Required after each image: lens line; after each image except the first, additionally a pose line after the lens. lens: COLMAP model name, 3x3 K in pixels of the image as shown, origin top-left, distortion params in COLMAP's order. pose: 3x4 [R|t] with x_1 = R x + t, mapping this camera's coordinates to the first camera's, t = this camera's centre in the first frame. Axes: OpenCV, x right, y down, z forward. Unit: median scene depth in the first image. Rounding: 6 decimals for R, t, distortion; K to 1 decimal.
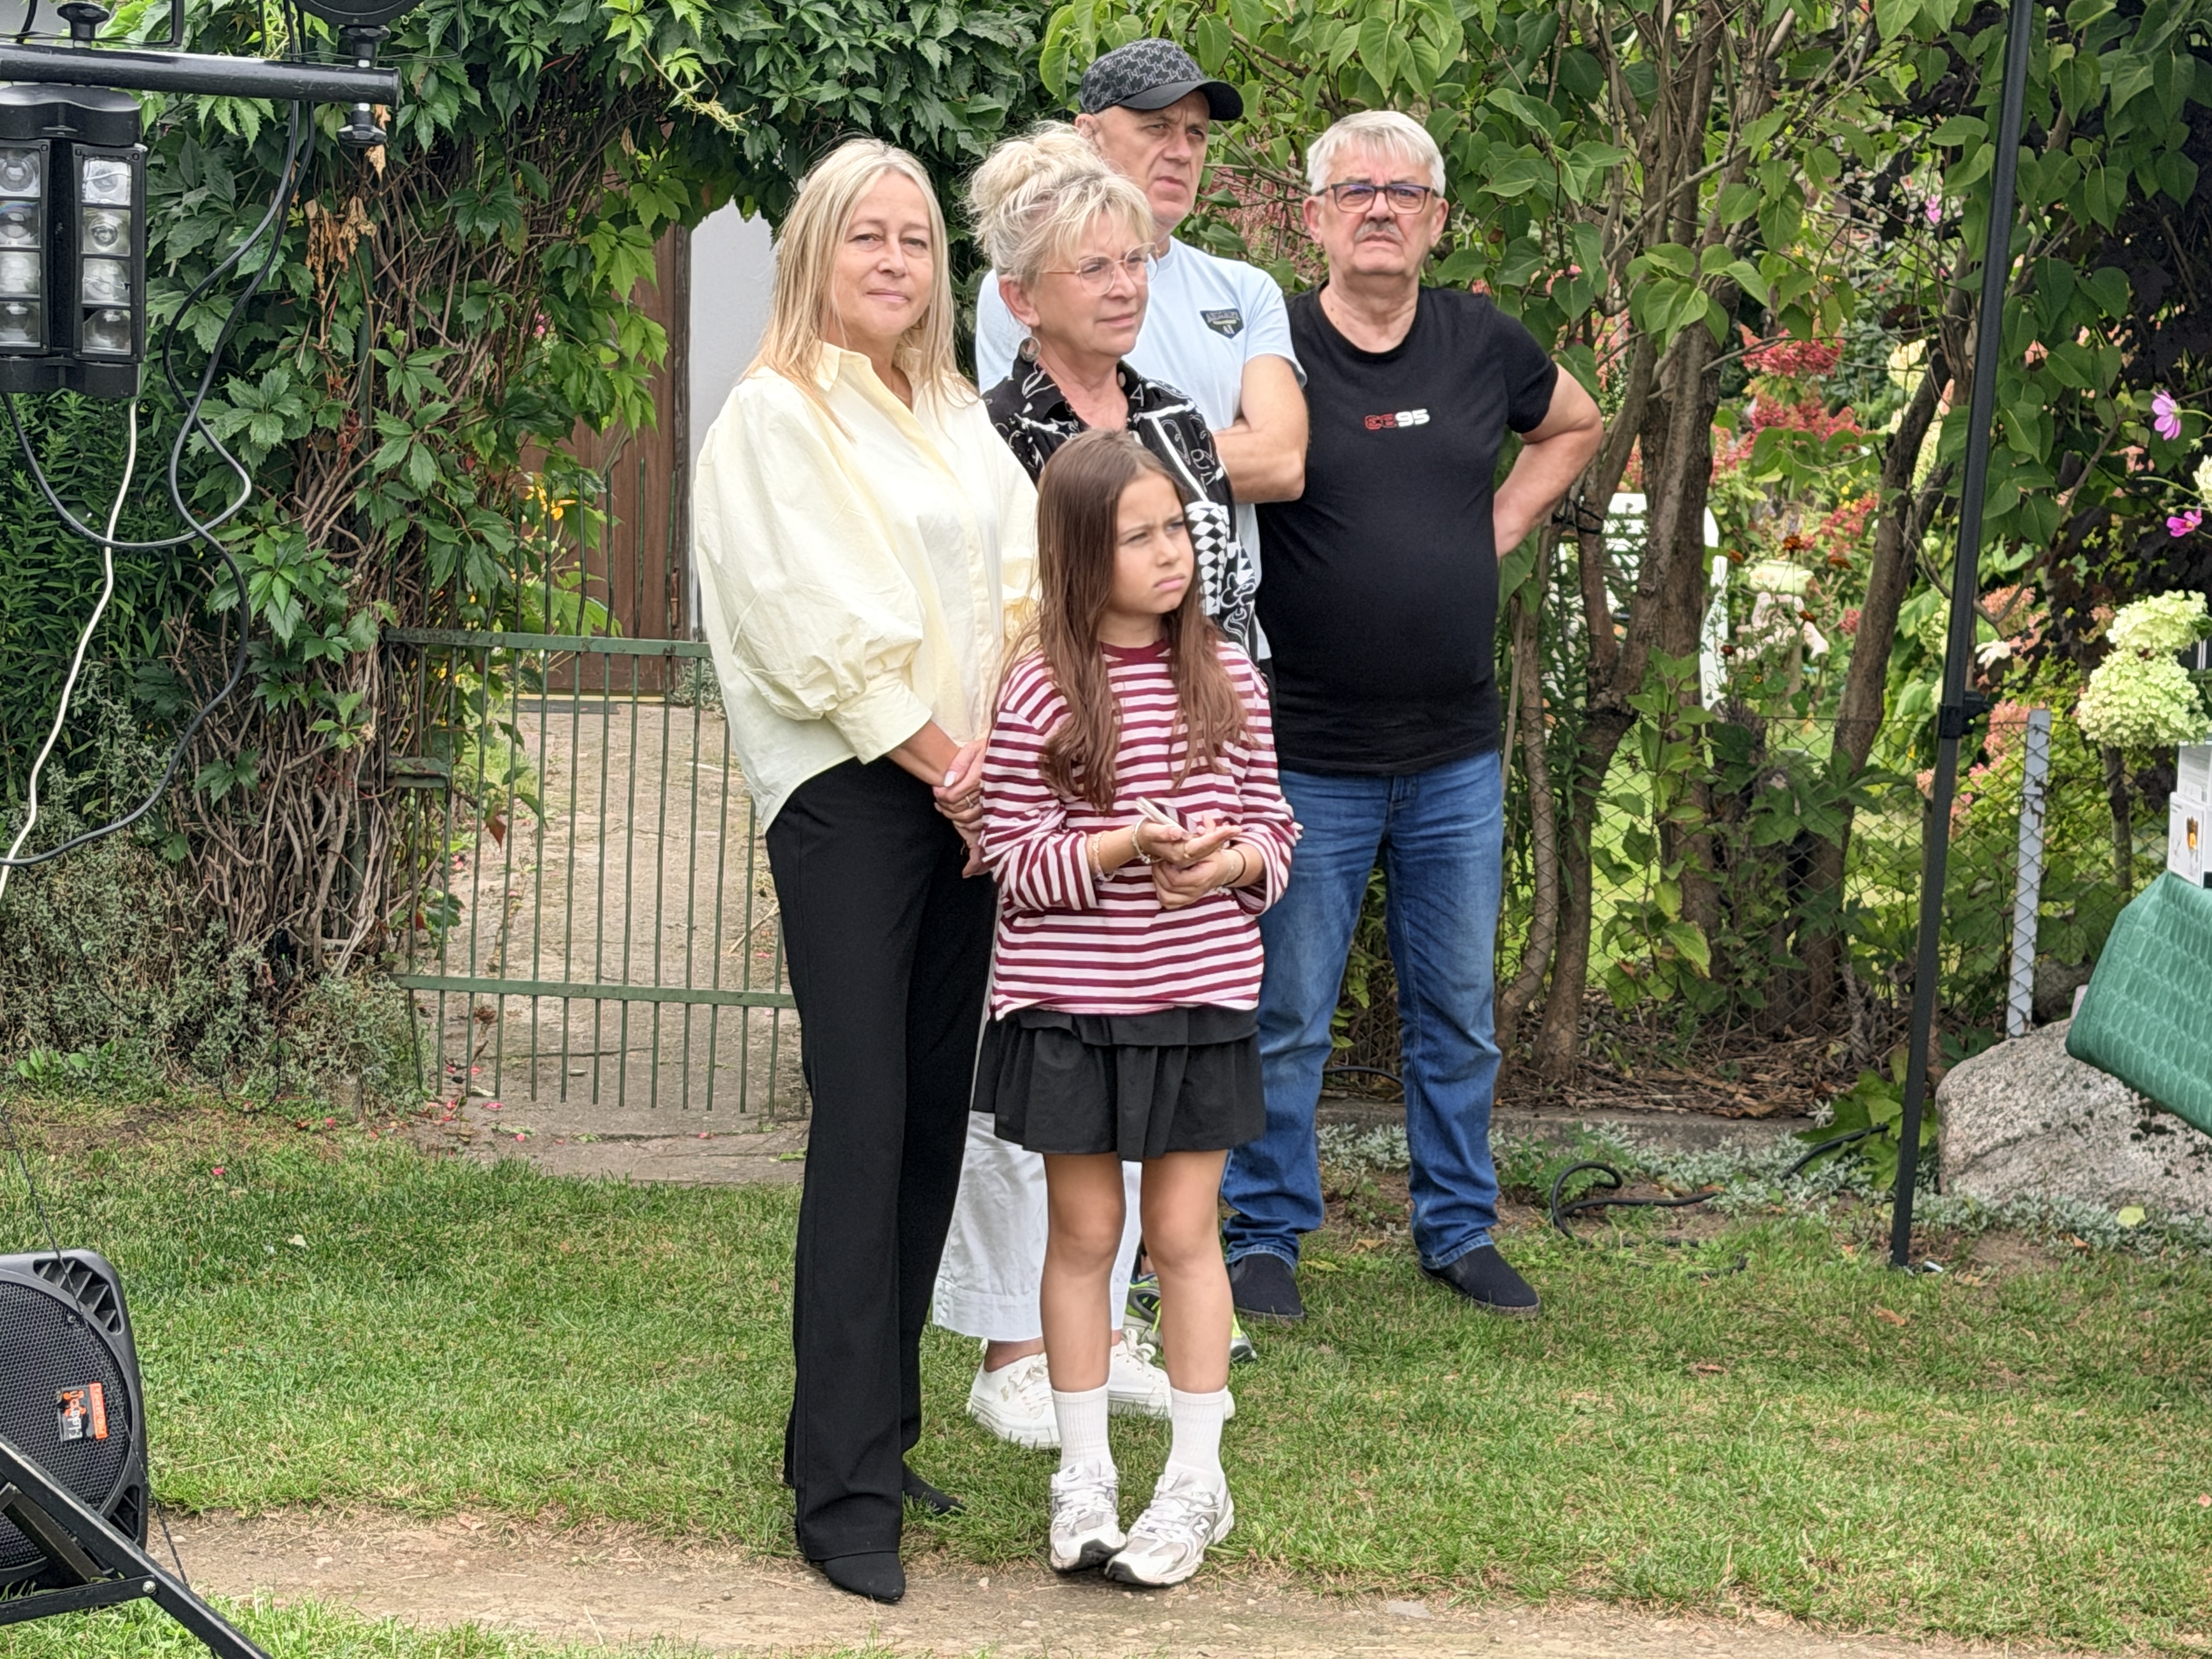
lens RADIAL K [[4963.5, 0, 1106.4], [0, 4963.5, 861.8], [0, 0, 1]] dist [0.150733, 0.000000]
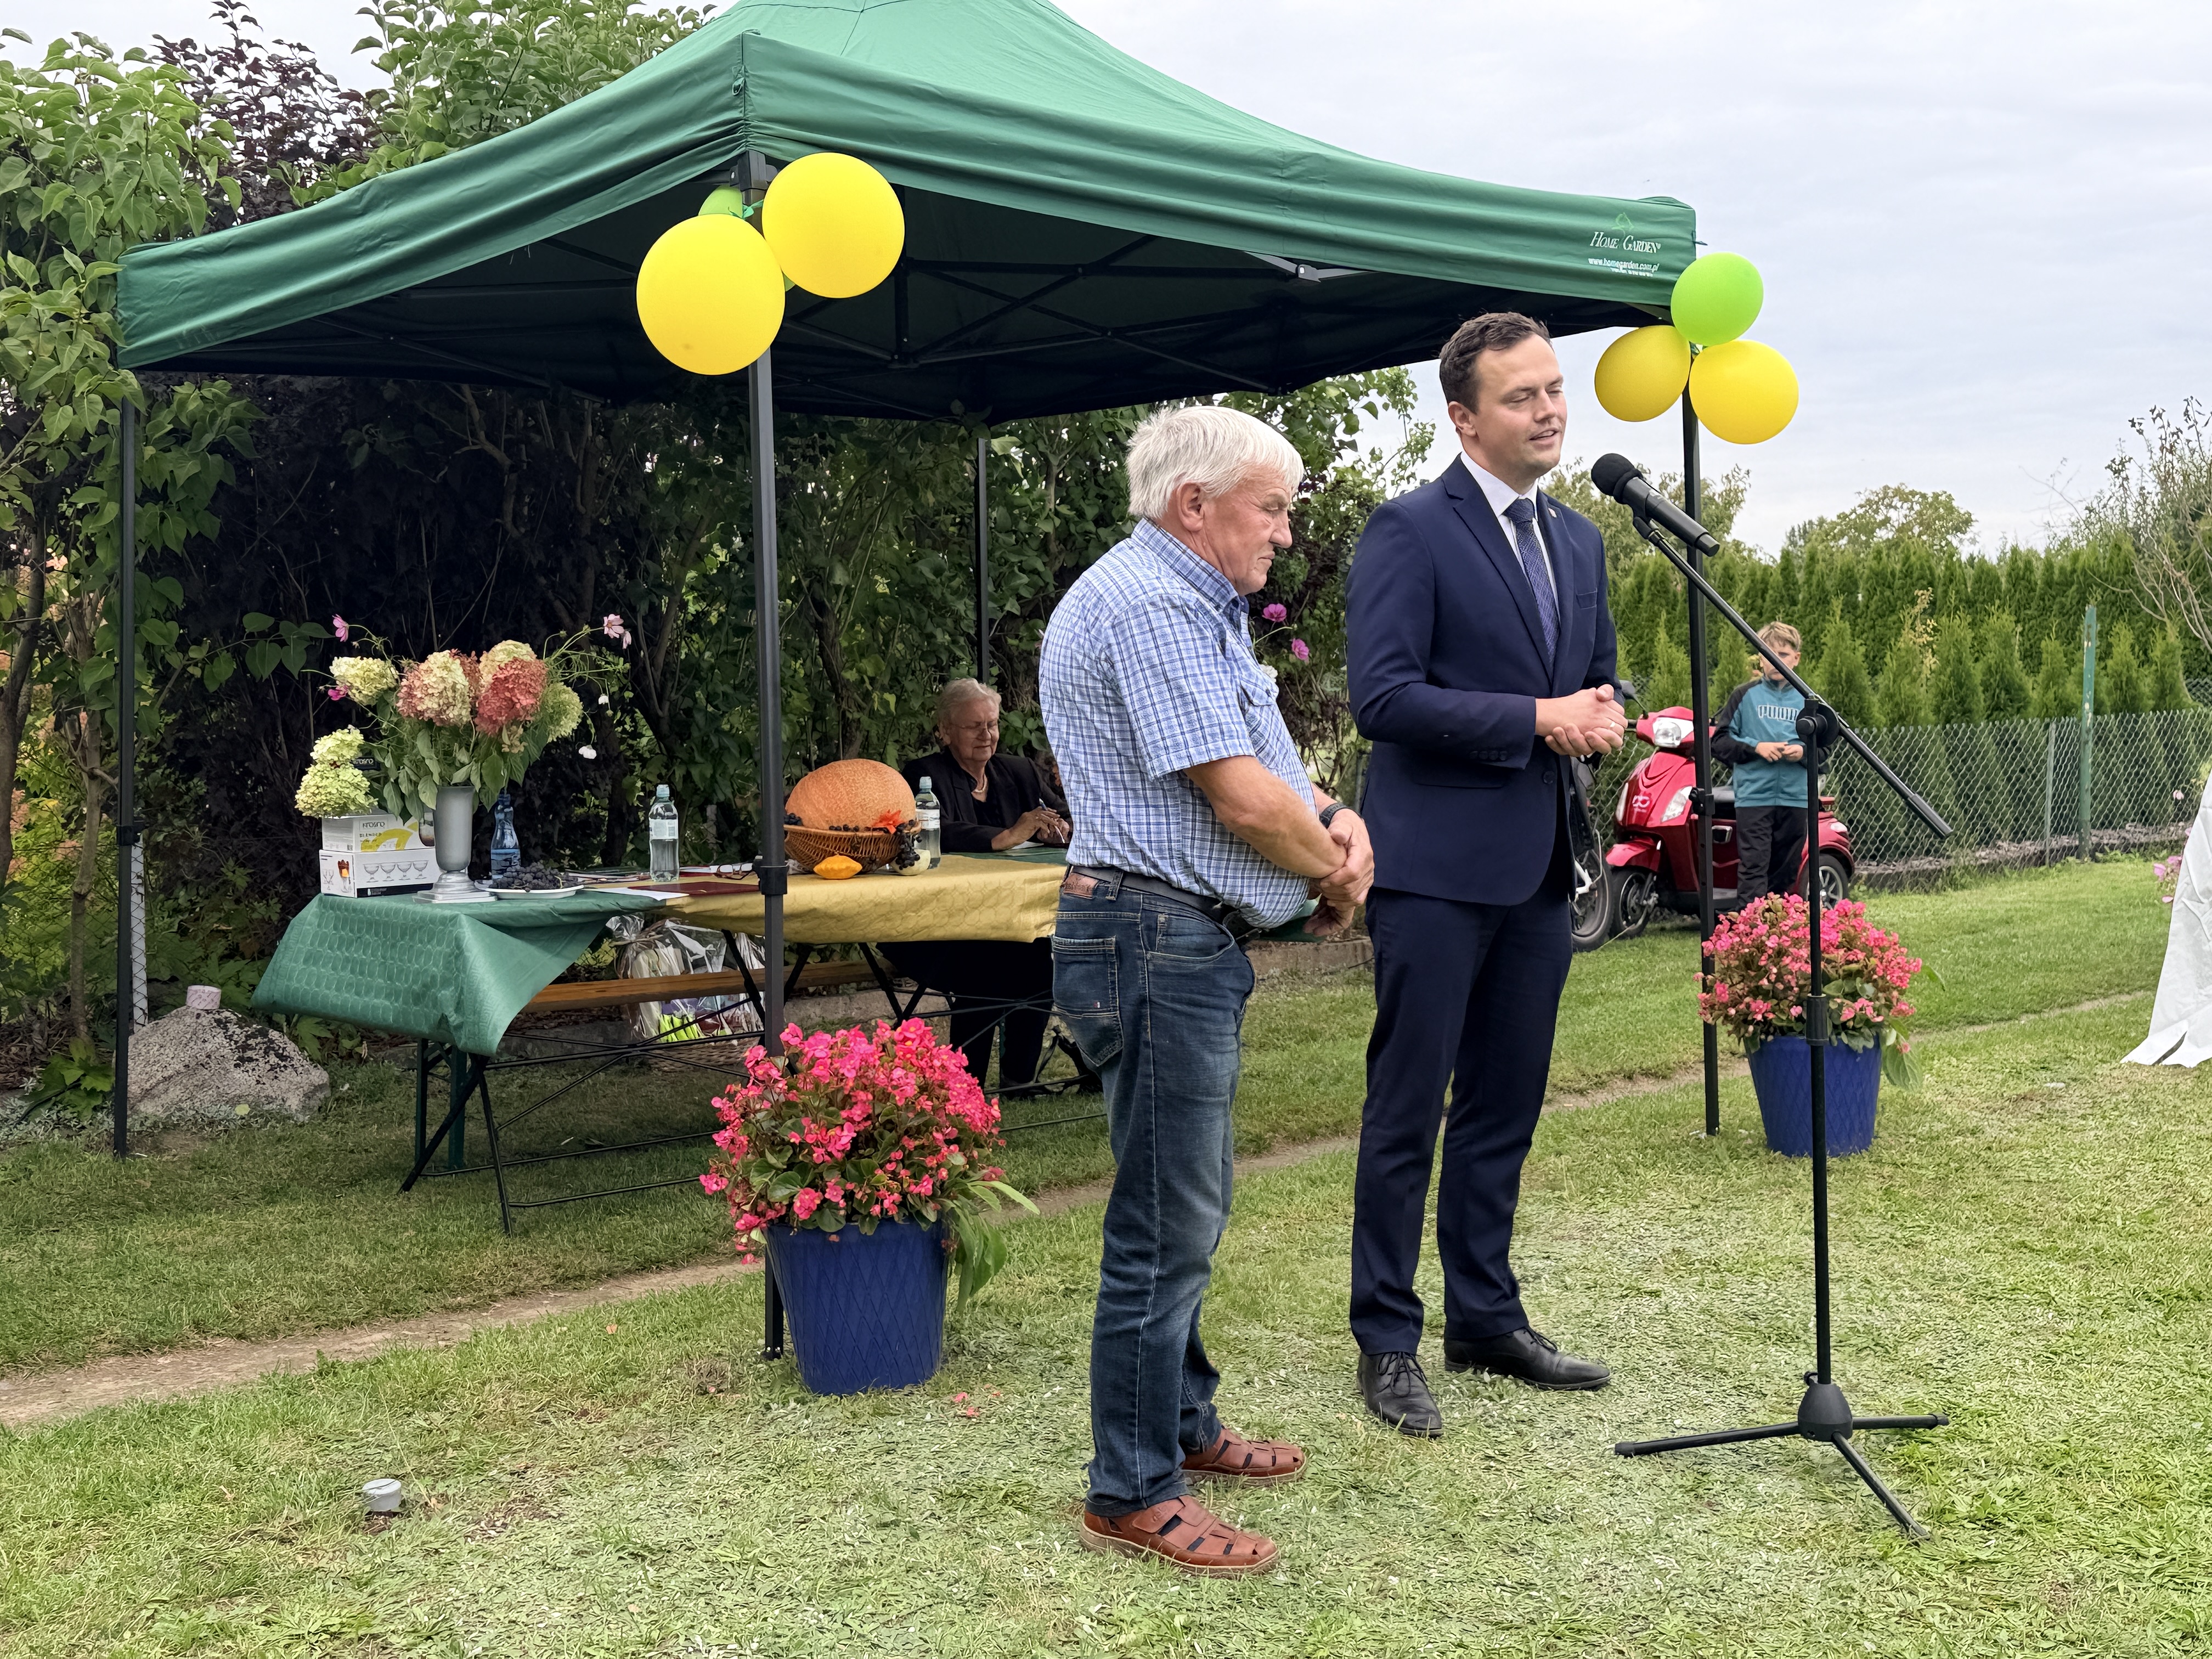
lens RADIAL K [[2515.4, 0, 1080.0], [0, 2515.4, 830.6], [0, 0, 1]] dist [0.140048, 0.000000]
pose [[0.770486, -0.081215, 0.632262, -0.132314], [0.117039, 0.993013, -0.015072, 0.021593], [-0.626620, 0.085613, 0.774608, 0.108878]]
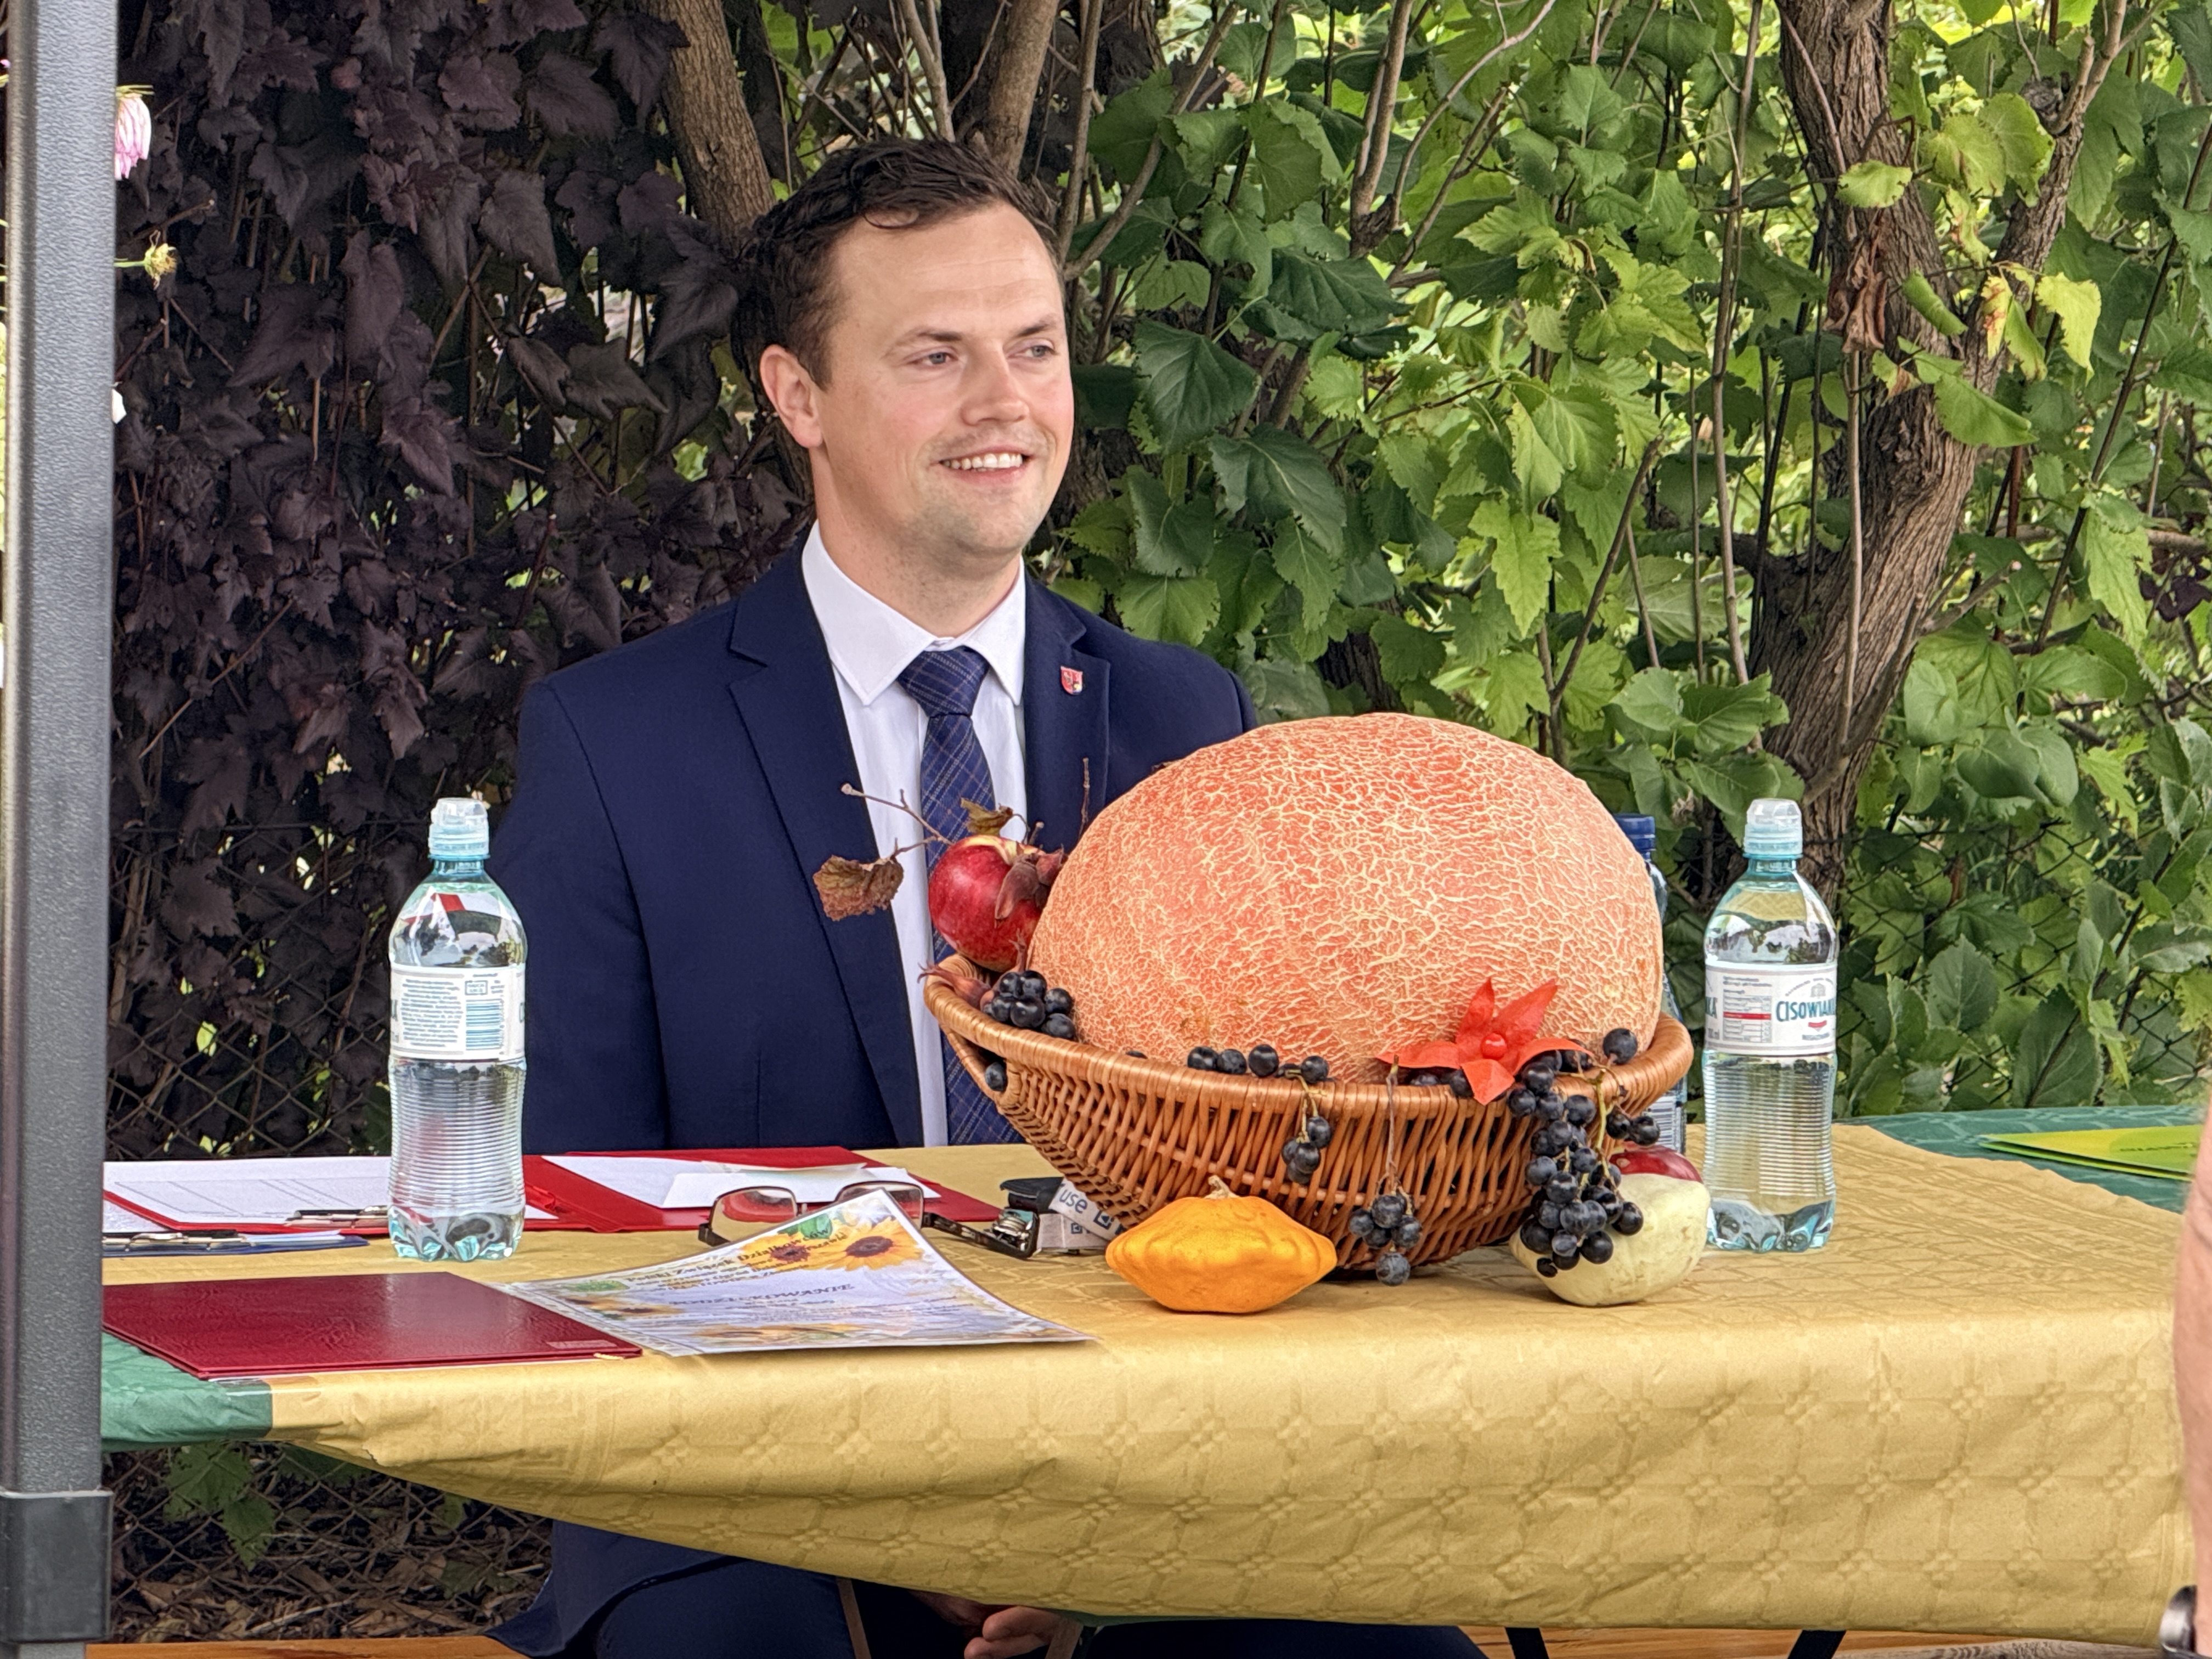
lens RADIAL K [[9799.7, 0, 1102.9], [0, 9799.7, 828.9], [0, 0, 1]] dist [0.610372, 0.000000]
pose [[0.923930, -0.054021, 0.378729, 0.067381], [0.061541, 0.998074, -0.007770, -0.011268], [-0.377580, 0.030486, 0.925475, 0.188261]]
